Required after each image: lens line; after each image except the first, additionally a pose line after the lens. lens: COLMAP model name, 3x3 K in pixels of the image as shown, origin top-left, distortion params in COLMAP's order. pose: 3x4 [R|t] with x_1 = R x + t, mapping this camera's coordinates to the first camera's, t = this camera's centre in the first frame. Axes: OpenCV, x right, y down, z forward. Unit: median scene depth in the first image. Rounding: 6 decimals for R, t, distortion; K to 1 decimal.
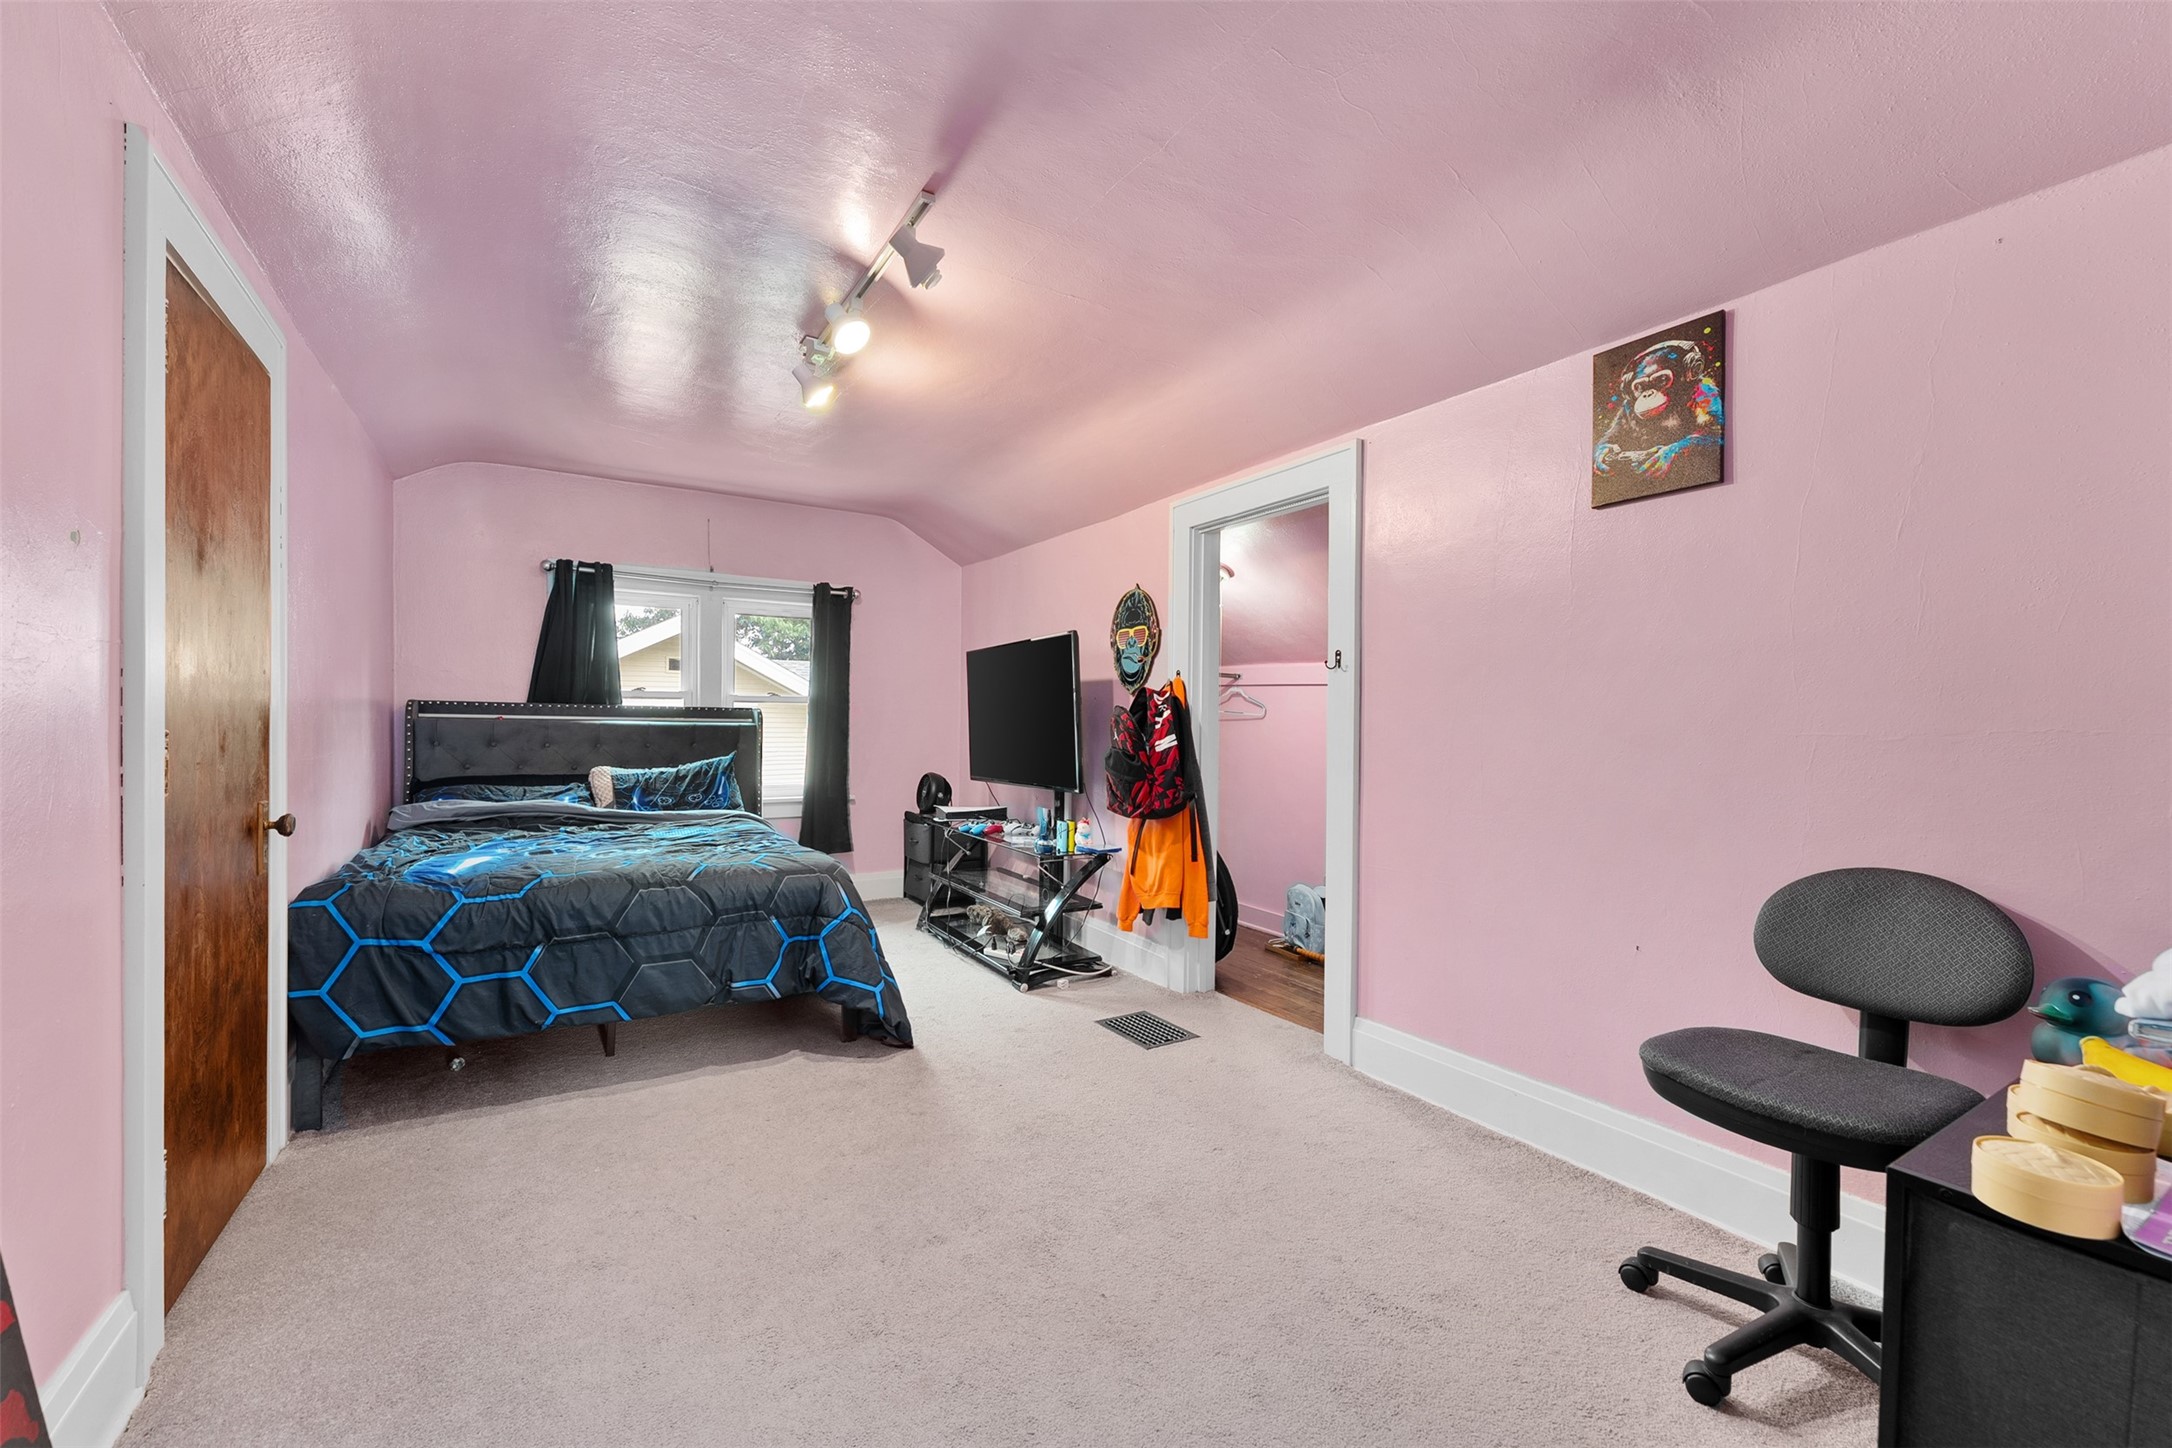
lens RADIAL K [[879.3, 0, 1068.3], [0, 879.3, 727.2], [0, 0, 1]] dist [0.001246, -0.001408]
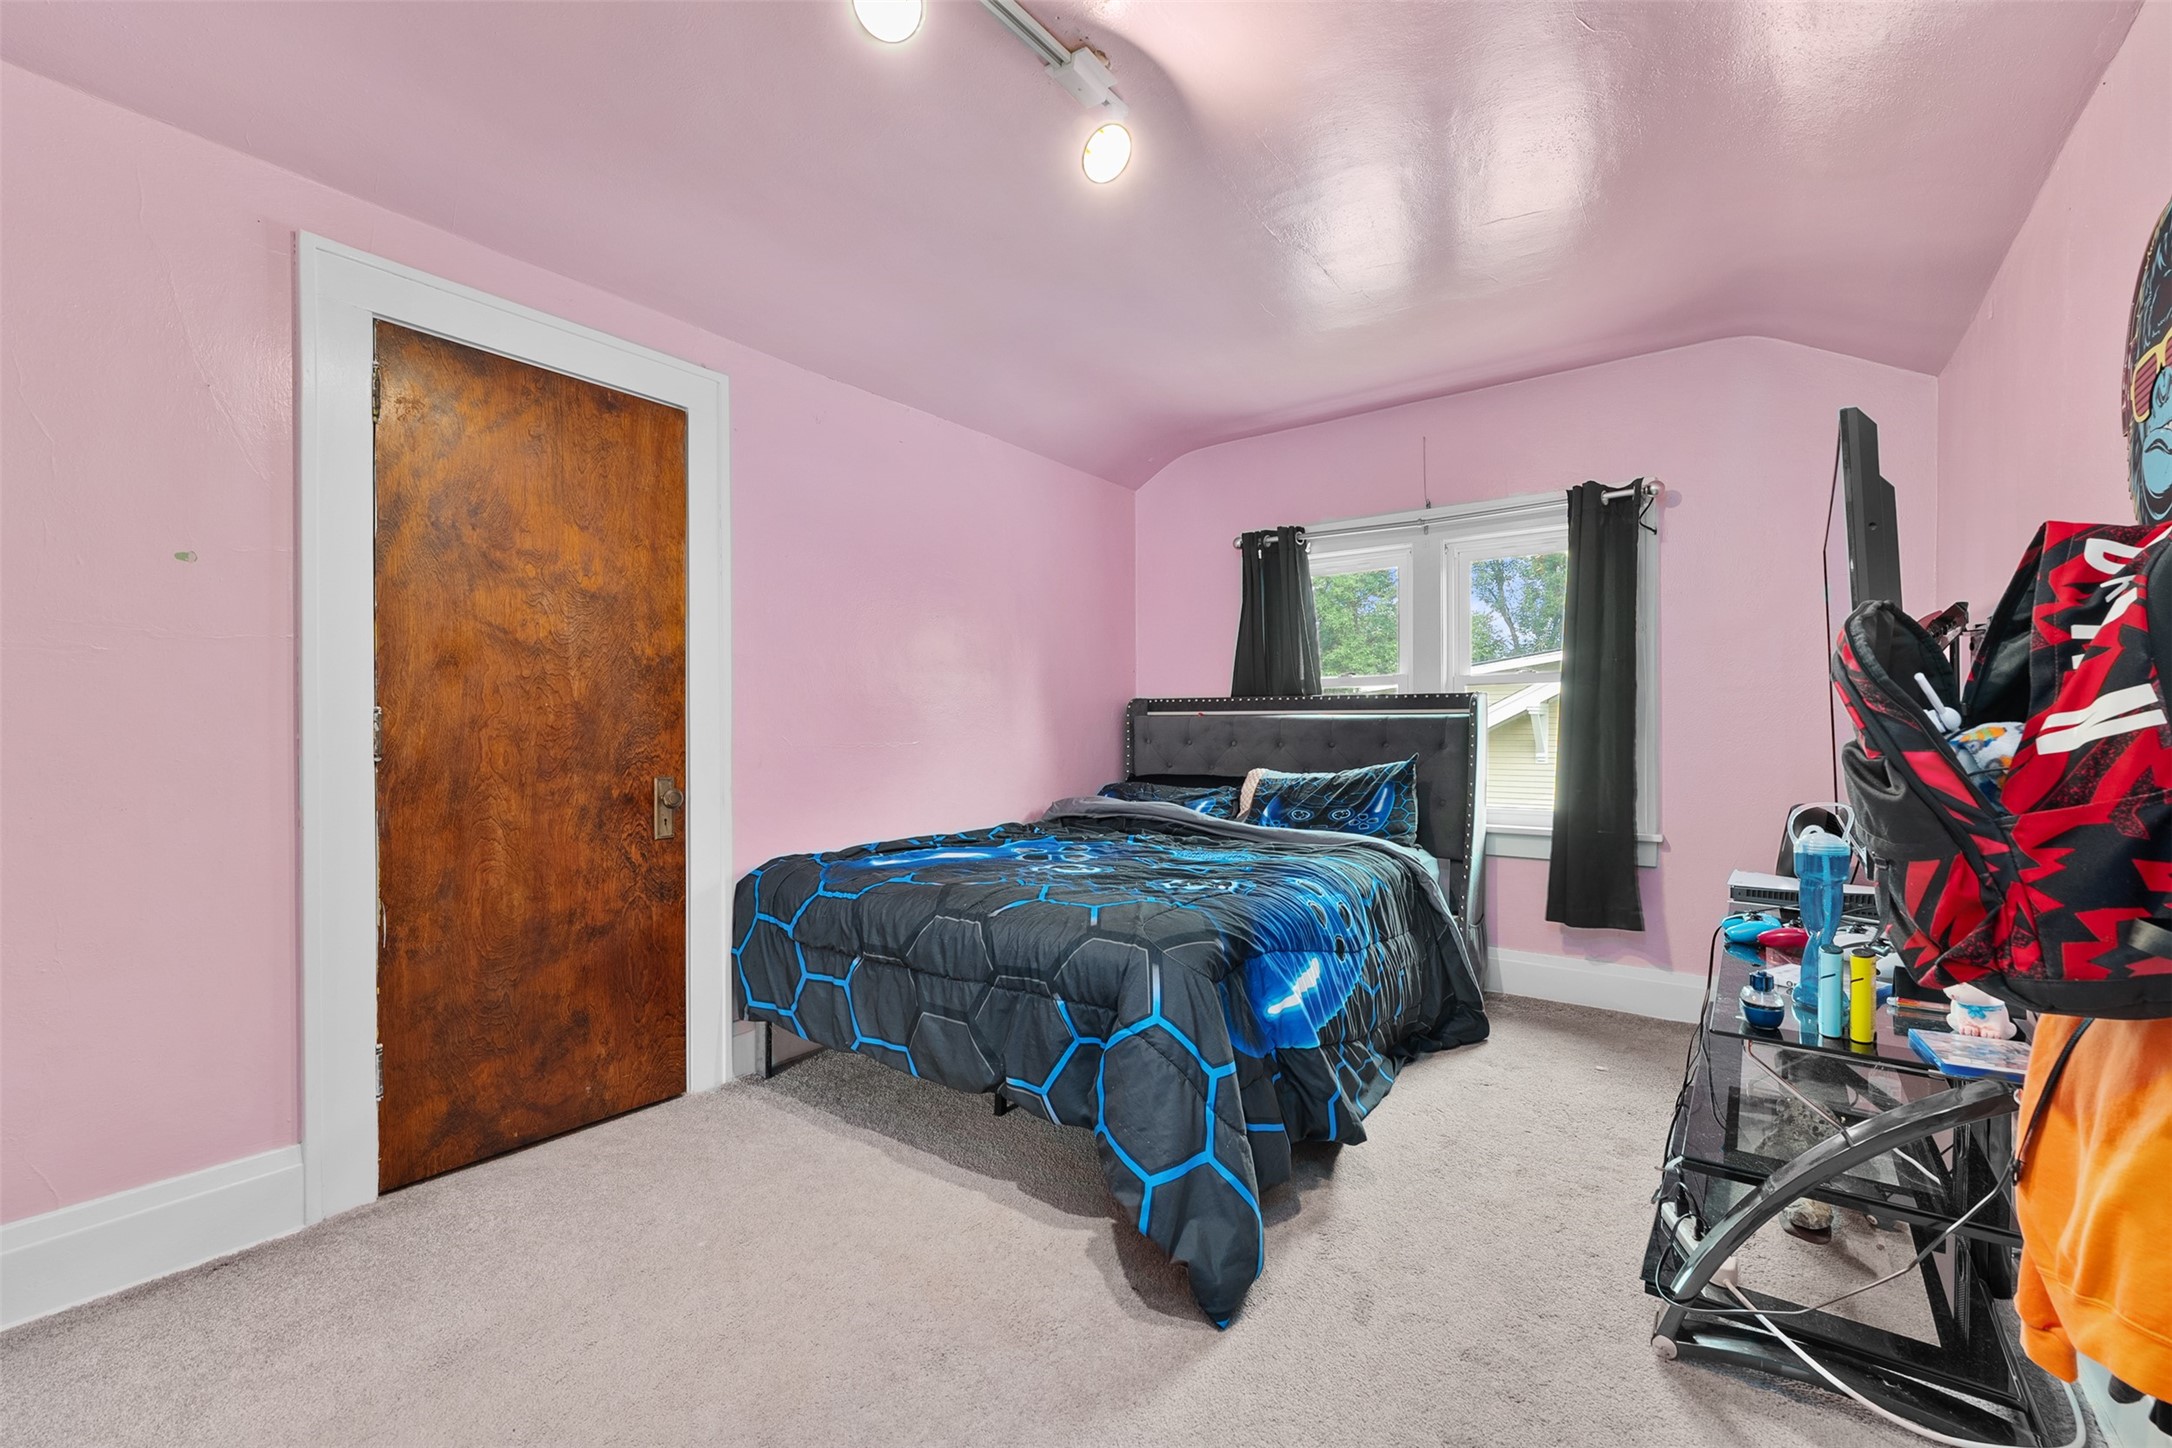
lens RADIAL K [[893.3, 0, 1093.9], [0, 893.3, 736.9], [0, 0, 1]] dist [-0.017847, 0.002300]
pose [[0.379751, -0.006772, -0.925064, 0.216616], [0.001369, 0.999976, -0.006758, 0.022299], [0.925088, 0.001300, 0.379751, 0.592176]]
